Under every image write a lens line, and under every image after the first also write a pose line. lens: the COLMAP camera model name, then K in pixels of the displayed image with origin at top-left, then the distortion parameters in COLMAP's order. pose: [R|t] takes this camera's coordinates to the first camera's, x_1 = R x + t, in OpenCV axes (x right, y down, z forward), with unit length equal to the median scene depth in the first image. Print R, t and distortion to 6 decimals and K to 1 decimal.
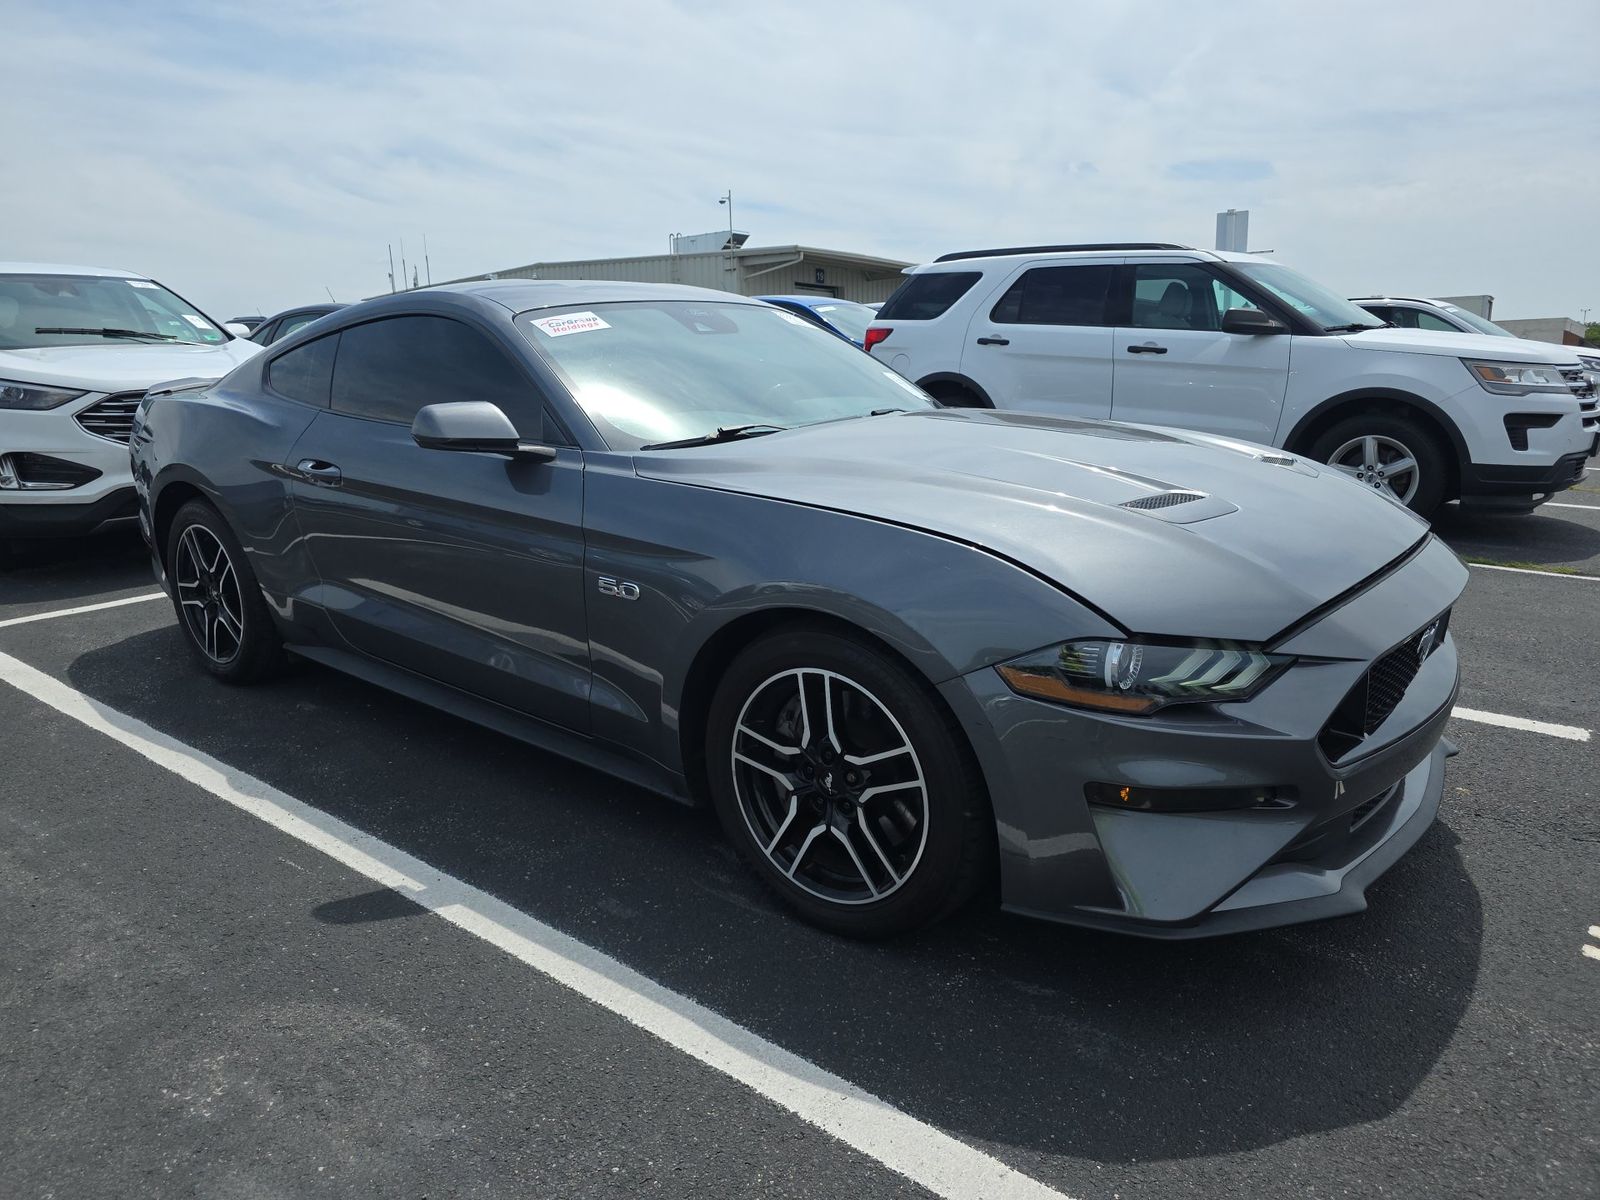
lens RADIAL K [[1104.3, 0, 800.0], [0, 1104.3, 600.0], [0, 0, 1]] dist [0.053044, -0.061573]
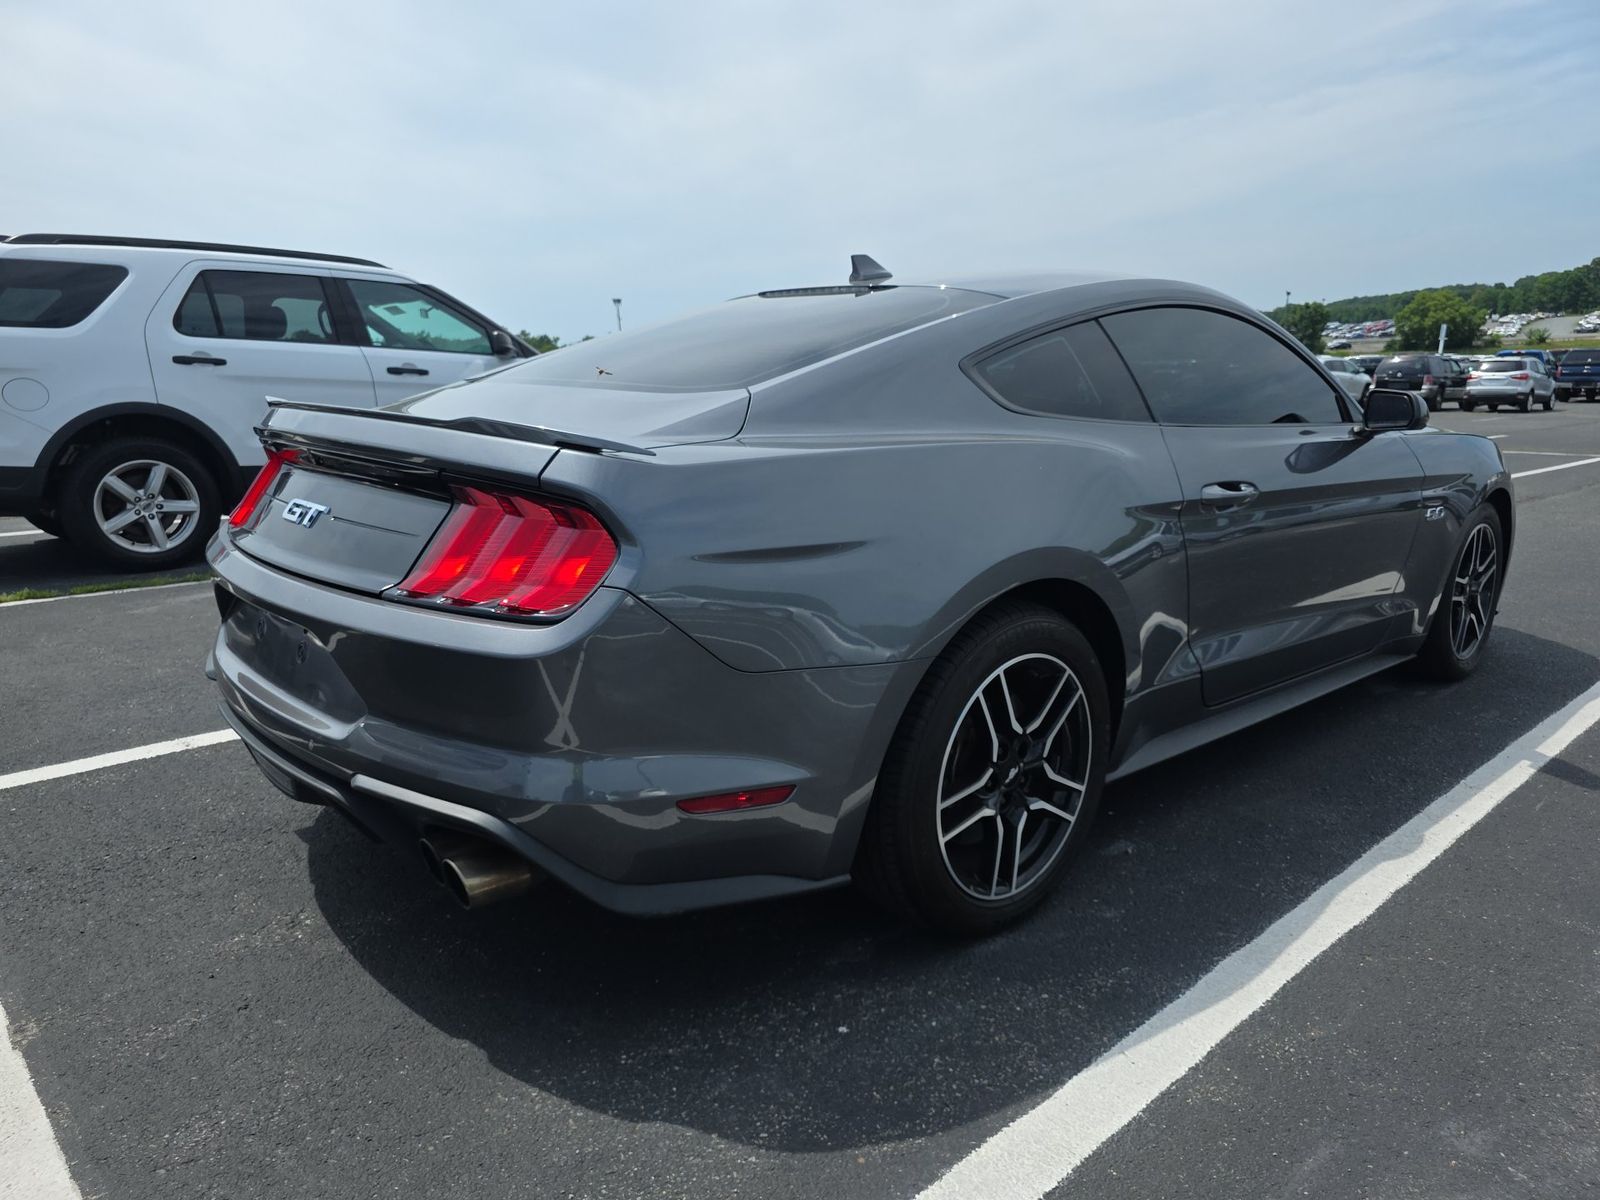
lens RADIAL K [[1104.3, 0, 800.0], [0, 1104.3, 600.0], [0, 0, 1]] dist [0.053044, -0.061573]
pose [[0.135756, -0.200965, 0.970146, -0.627763], [0.229758, 0.958903, 0.166485, -0.125090], [-0.963733, 0.200297, 0.176350, 0.576862]]
